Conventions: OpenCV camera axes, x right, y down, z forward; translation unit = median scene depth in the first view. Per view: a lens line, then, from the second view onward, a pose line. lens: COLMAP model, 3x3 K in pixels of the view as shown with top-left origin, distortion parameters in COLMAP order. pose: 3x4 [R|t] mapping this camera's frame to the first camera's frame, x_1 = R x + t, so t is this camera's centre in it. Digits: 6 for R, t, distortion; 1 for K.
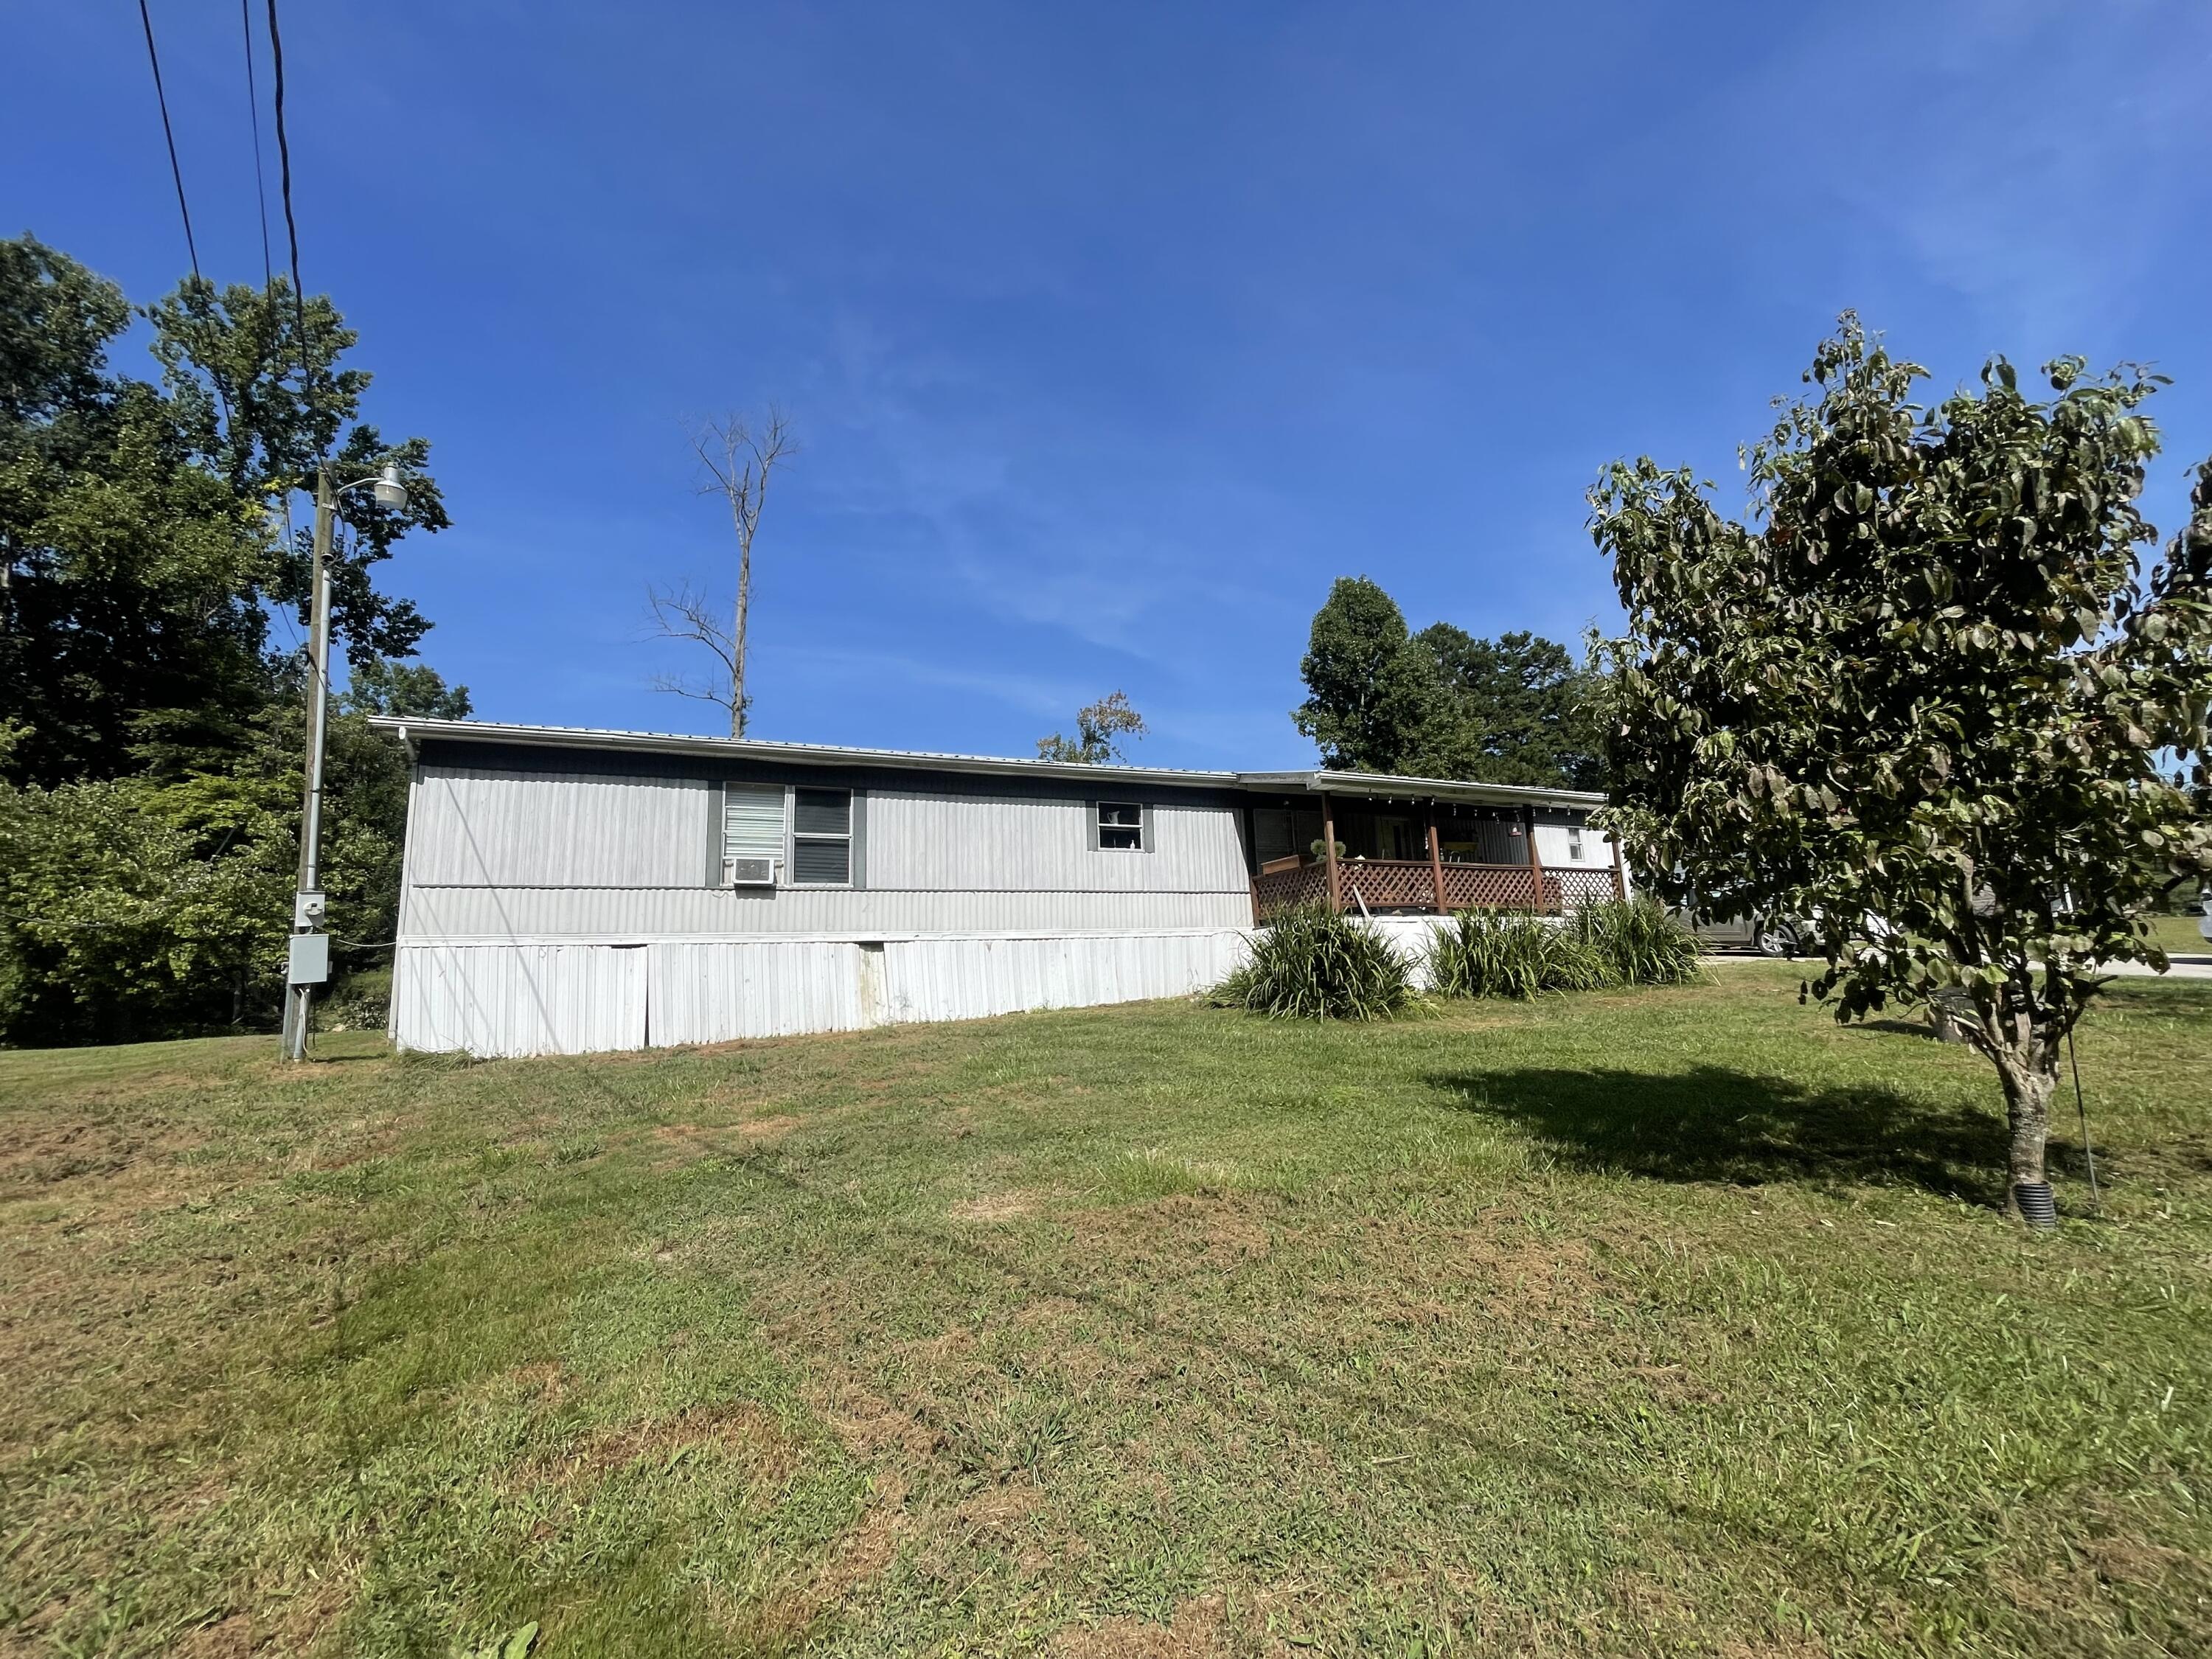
lens RADIAL K [[887.9, 0, 1099.7], [0, 887.9, 836.4], [0, 0, 1]] dist [0.000095, -0.004022]
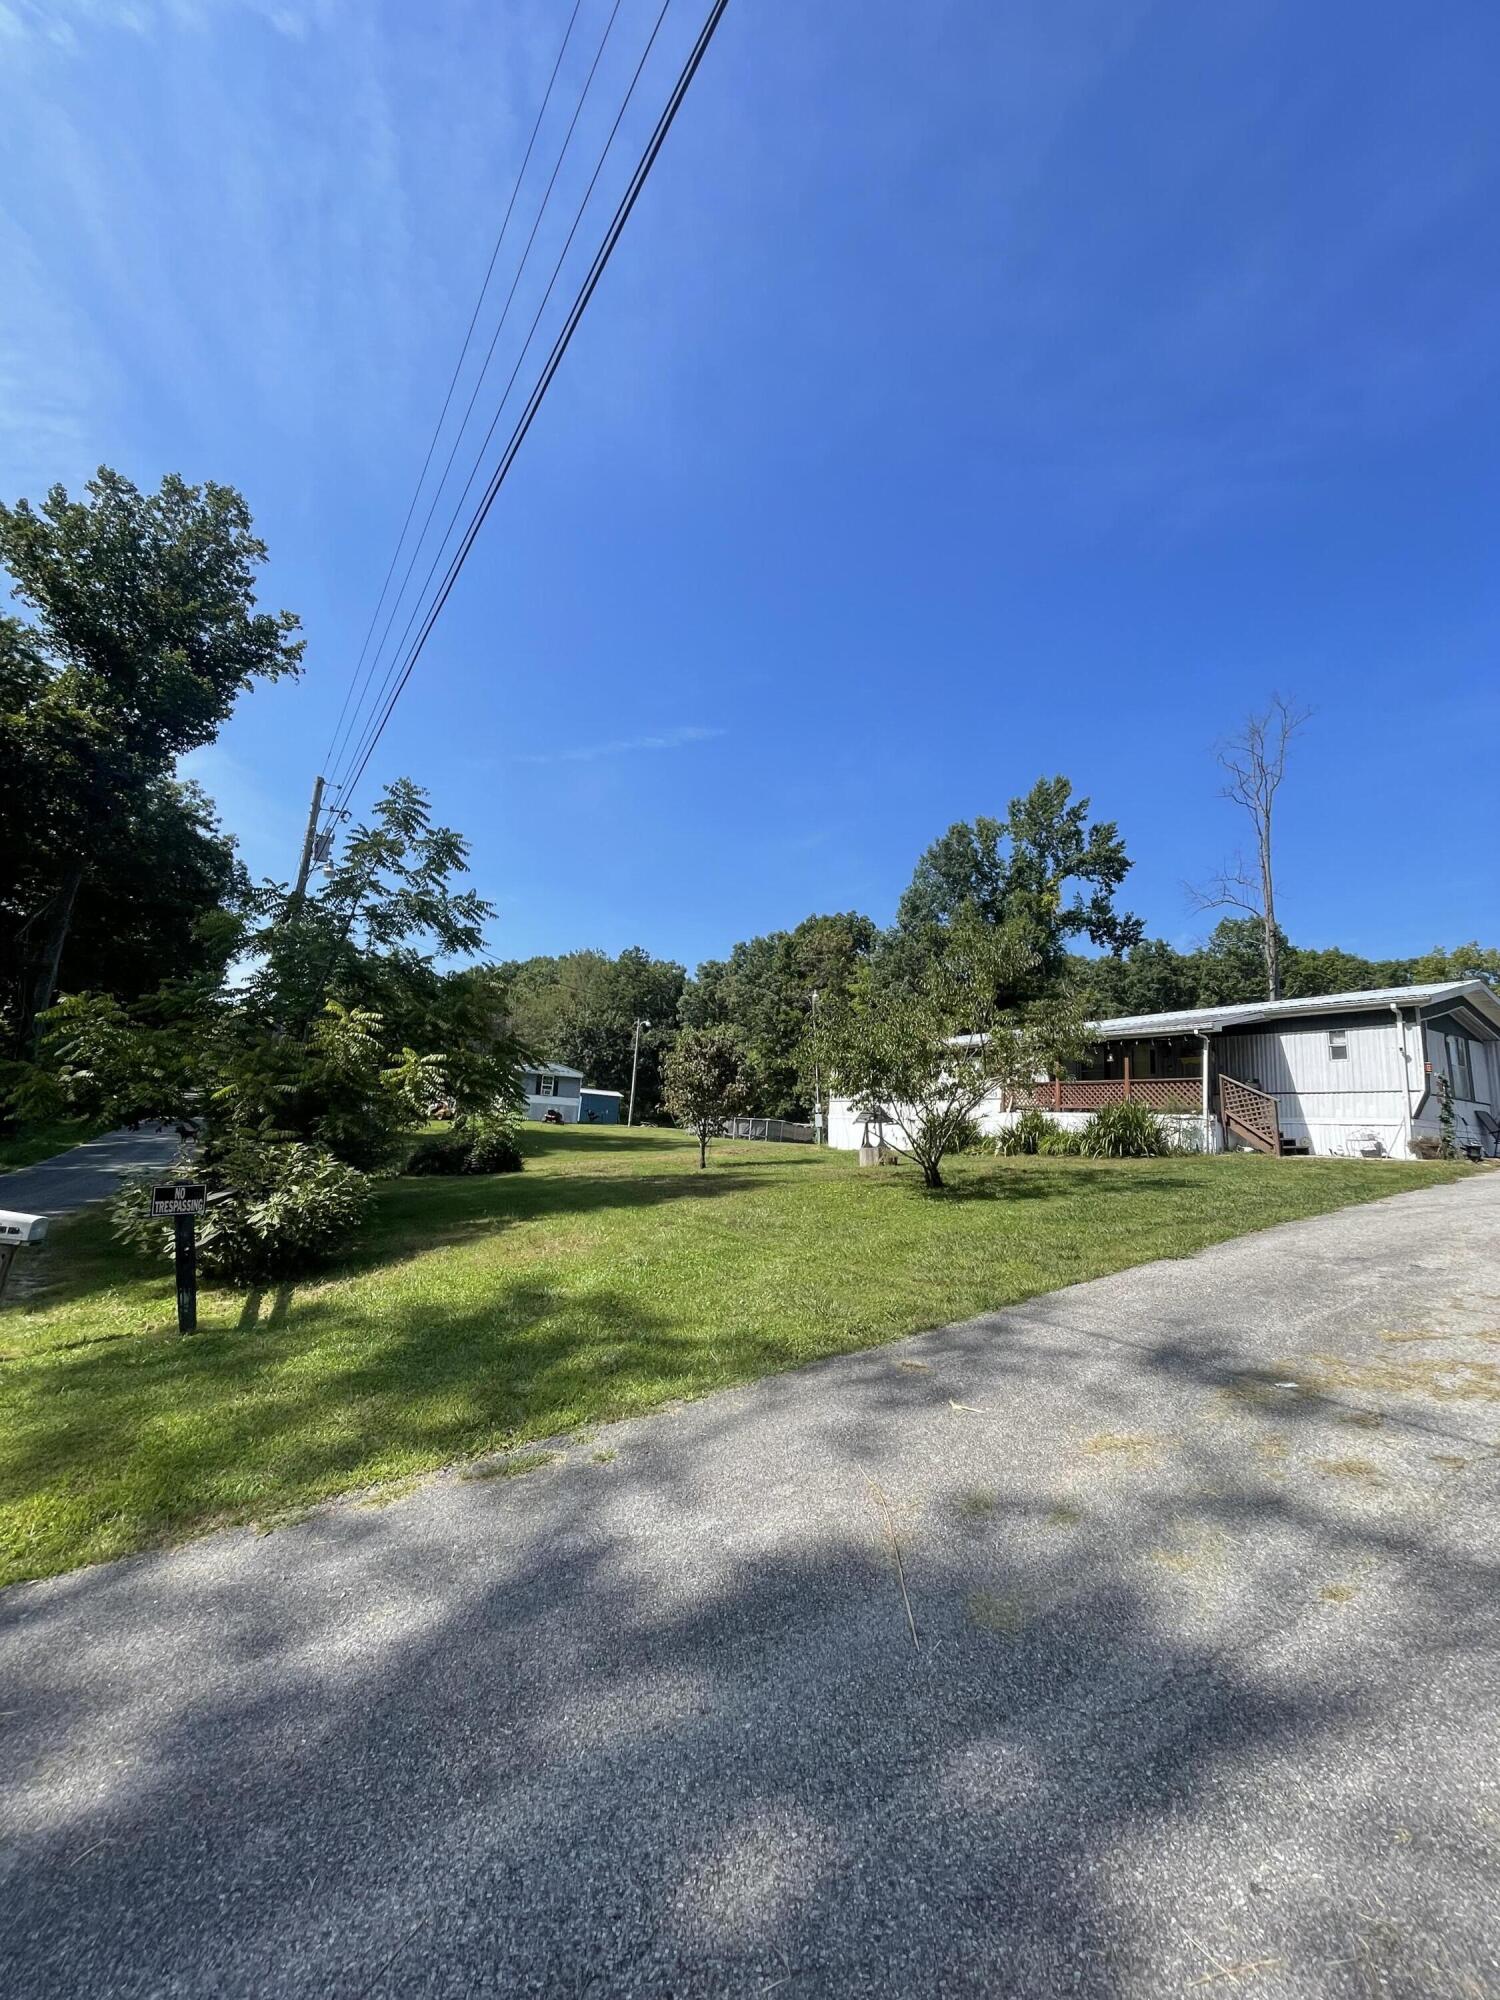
lens RADIAL K [[802.8, 0, 744.5], [0, 802.8, 993.6], [0, 0, 1]] dist [0.000095, -0.004022]
pose [[0.116741, -0.131896, -0.984365, 1.790125], [0.105410, 0.987190, -0.119773, -0.020077], [0.987553, -0.089779, 0.129149, 0.166783]]
